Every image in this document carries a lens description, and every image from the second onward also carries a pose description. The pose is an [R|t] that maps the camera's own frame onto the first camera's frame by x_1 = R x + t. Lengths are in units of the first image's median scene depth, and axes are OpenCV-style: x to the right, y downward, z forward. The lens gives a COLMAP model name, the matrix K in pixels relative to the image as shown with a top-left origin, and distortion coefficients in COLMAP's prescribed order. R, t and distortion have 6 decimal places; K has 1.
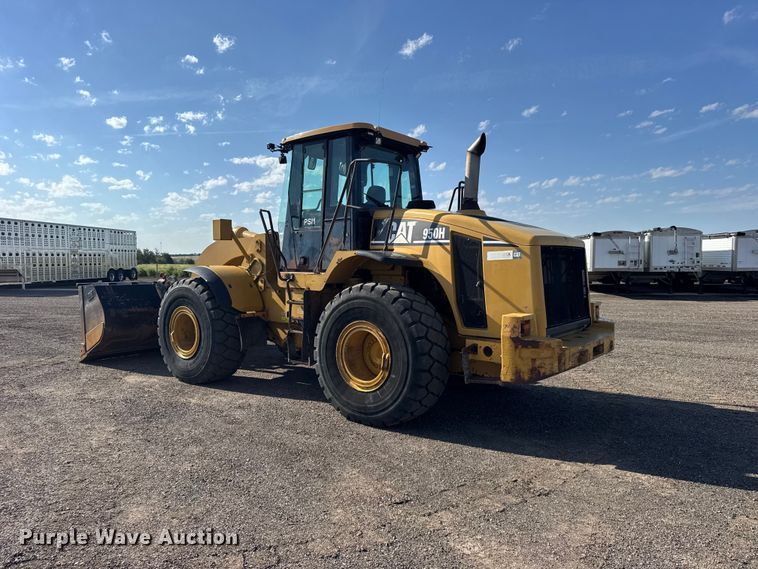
lens RADIAL K [[531.8, 0, 361.7], [0, 531.8, 282.9], [0, 0, 1]] dist [0.084658, -0.089111]
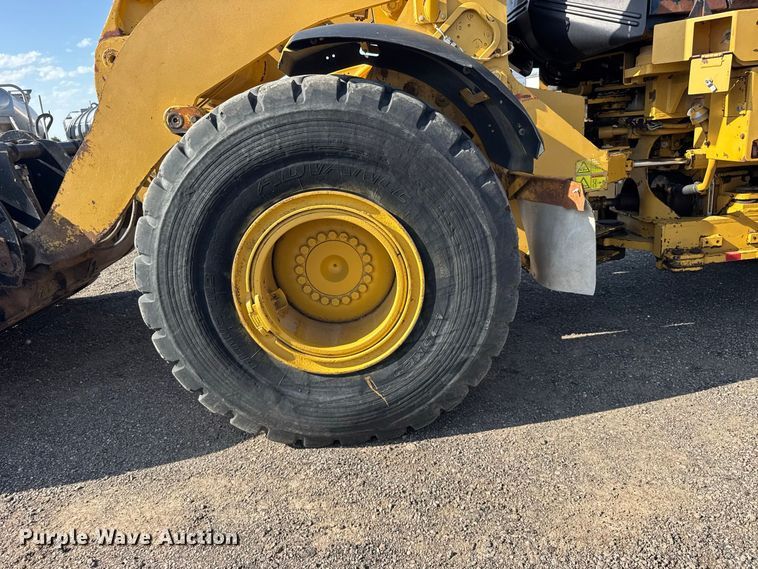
lens RADIAL K [[534.8, 0, 379.2], [0, 534.8, 293.3], [0, 0, 1]] dist [0.065758, -0.086932]
pose [[0.750943, -0.259654, 0.607178, -0.575561], [0.113598, 0.956541, 0.268561, 0.030086], [-0.650524, -0.132700, 0.747803, 0.950860]]
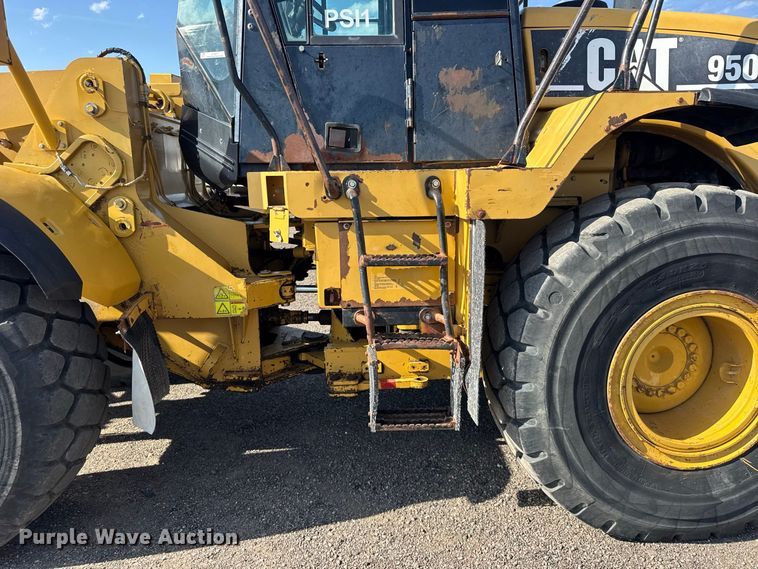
lens RADIAL K [[539.3, 0, 381.2], [0, 539.3, 287.2], [0, 0, 1]] dist [0.075489, -0.093748]
pose [[0.736903, -0.147670, 0.659672, -0.364707], [0.046103, 0.984555, 0.168895, -0.004499], [-0.674424, -0.094046, 0.732330, 0.773399]]
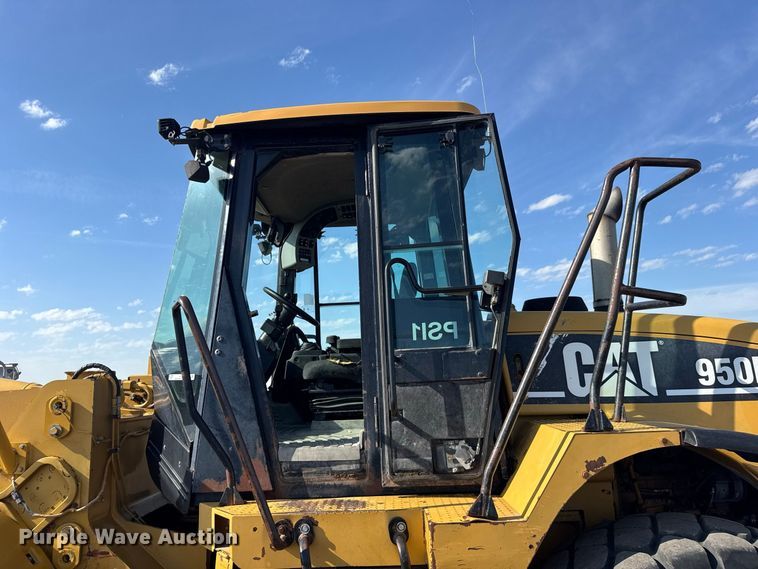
lens RADIAL K [[534.8, 0, 379.2], [0, 534.8, 293.3], [0, 0, 1]] dist [0.065758, -0.086932]
pose [[0.777460, 0.071038, 0.624908, -0.306750], [0.067858, 0.978326, -0.195636, -0.079800], [-0.625261, 0.194504, 0.755789, 0.764344]]
